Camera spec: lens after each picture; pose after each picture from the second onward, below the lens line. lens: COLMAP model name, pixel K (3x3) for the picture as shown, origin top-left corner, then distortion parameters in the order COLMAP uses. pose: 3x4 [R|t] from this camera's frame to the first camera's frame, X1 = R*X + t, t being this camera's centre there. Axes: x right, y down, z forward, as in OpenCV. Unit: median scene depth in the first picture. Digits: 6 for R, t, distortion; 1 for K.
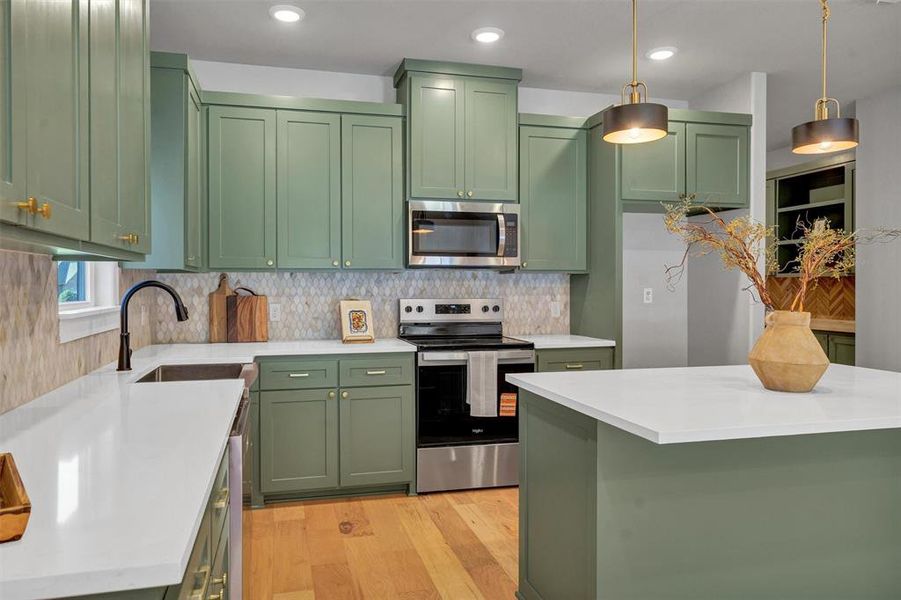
lens RADIAL K [[621.2, 0, 450.5], [0, 621.2, 300.0], [0, 0, 1]] dist [-0.002091, 0.001017]
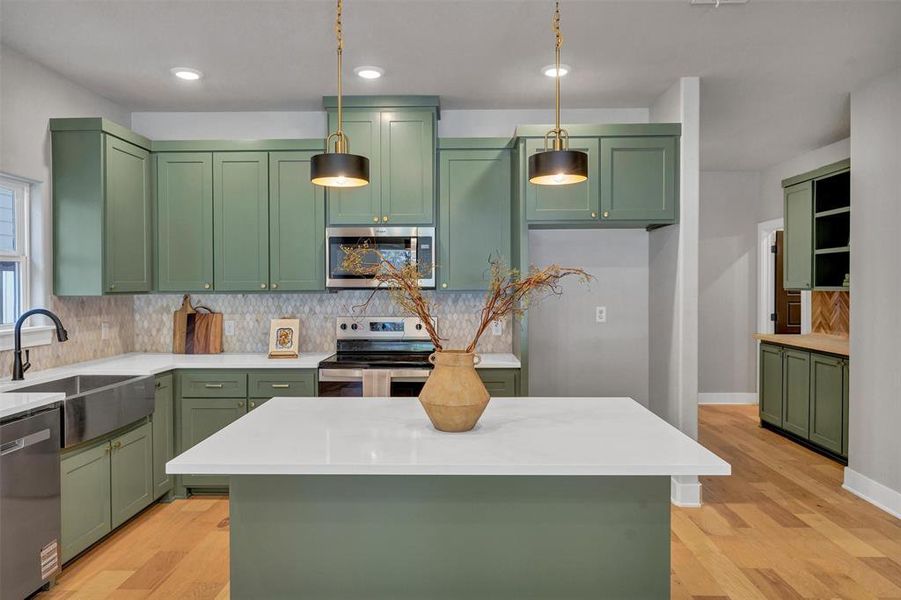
lens RADIAL K [[628.1, 0, 466.8], [0, 628.1, 298.3], [0, 0, 1]] dist [0.001849, -0.000697]
pose [[0.963248, 0.004210, -0.268581, 0.445544], [-0.004526, 0.999990, -0.000557, -0.035893], [0.268576, 0.001752, 0.963257, 0.008640]]
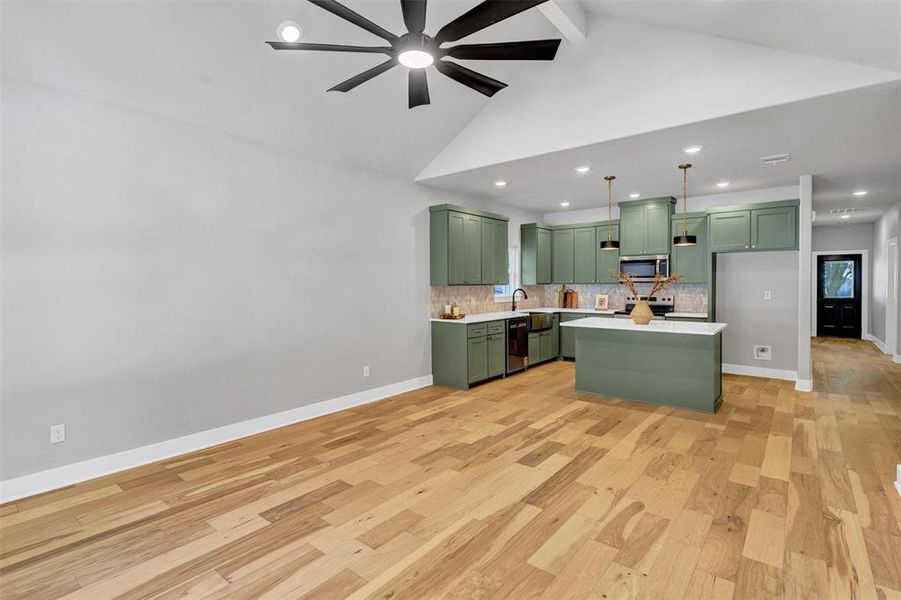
lens RADIAL K [[452.3, 0, 438.9], [0, 452.3, 291.4], [0, 0, 1]] dist [-0.000208, 0.001084]
pose [[0.575431, 0.014188, -0.817727, 1.009318], [-0.012835, 0.999883, 0.008316, -0.019891], [0.817750, 0.005710, 0.575546, -0.683501]]
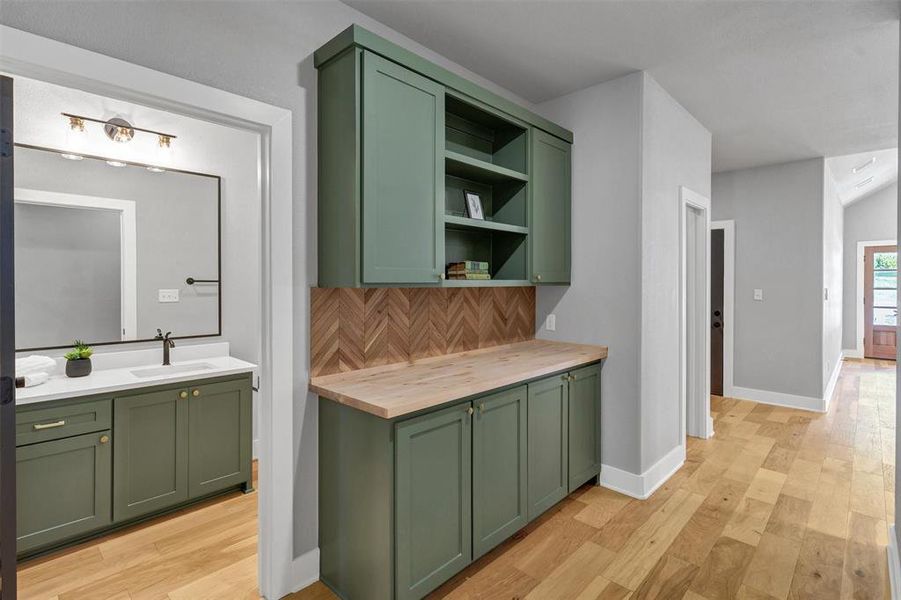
lens RADIAL K [[451.8, 0, 433.7], [0, 451.8, 284.1], [0, 0, 1]] dist [-0.004542, -0.000521]
pose [[-0.502110, -0.002306, 0.864801, 0.338015], [0.019367, 0.999716, 0.013910, -0.066713], [-0.864587, 0.023733, -0.501923, 1.822328]]
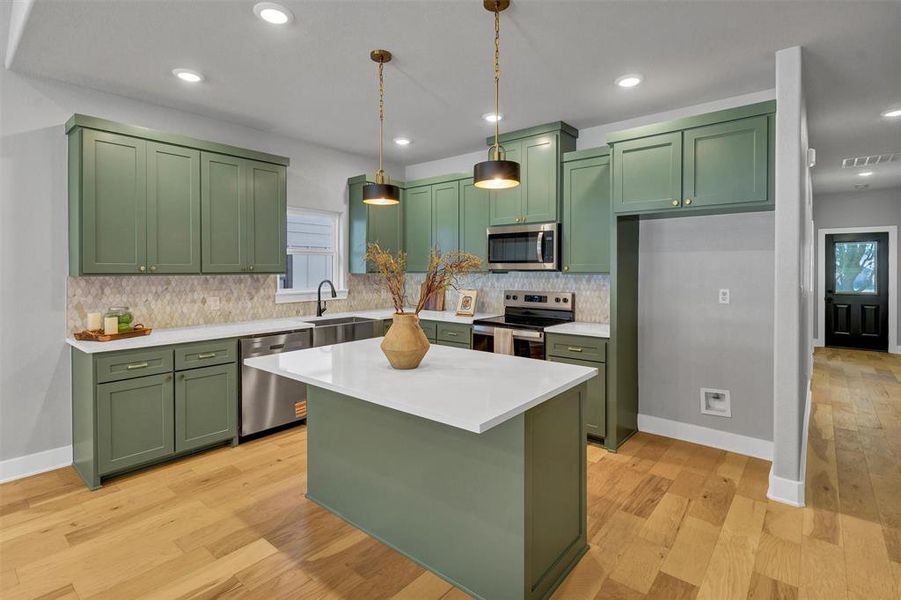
lens RADIAL K [[454.8, 0, 438.9], [0, 454.8, 273.1], [0, 0, 1]] dist [0.001815, 0.000495]
pose [[0.563525, 0.009166, -0.826048, 0.781998], [-0.018527, 0.999827, -0.001545, -0.040662], [0.825891, 0.016175, 0.563597, 0.241066]]
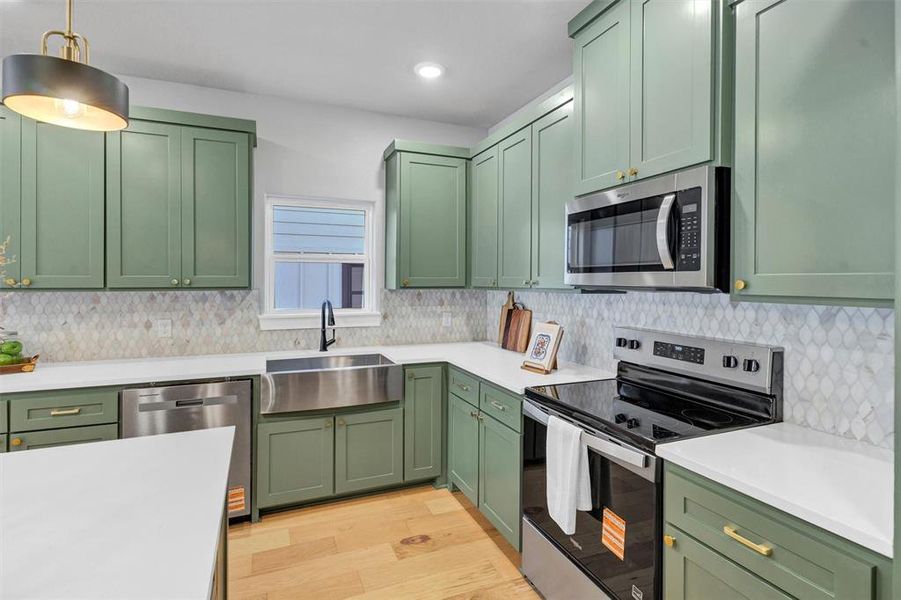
lens RADIAL K [[439.7, 0, 428.9], [0, 439.7, 283.2], [0, 0, 1]] dist [0.000550, 0.000564]
pose [[0.107643, 0.008371, -0.994154, 0.446647], [-0.024819, 0.999676, 0.005730, -0.055100], [0.993880, 0.024057, 0.107815, 0.737407]]
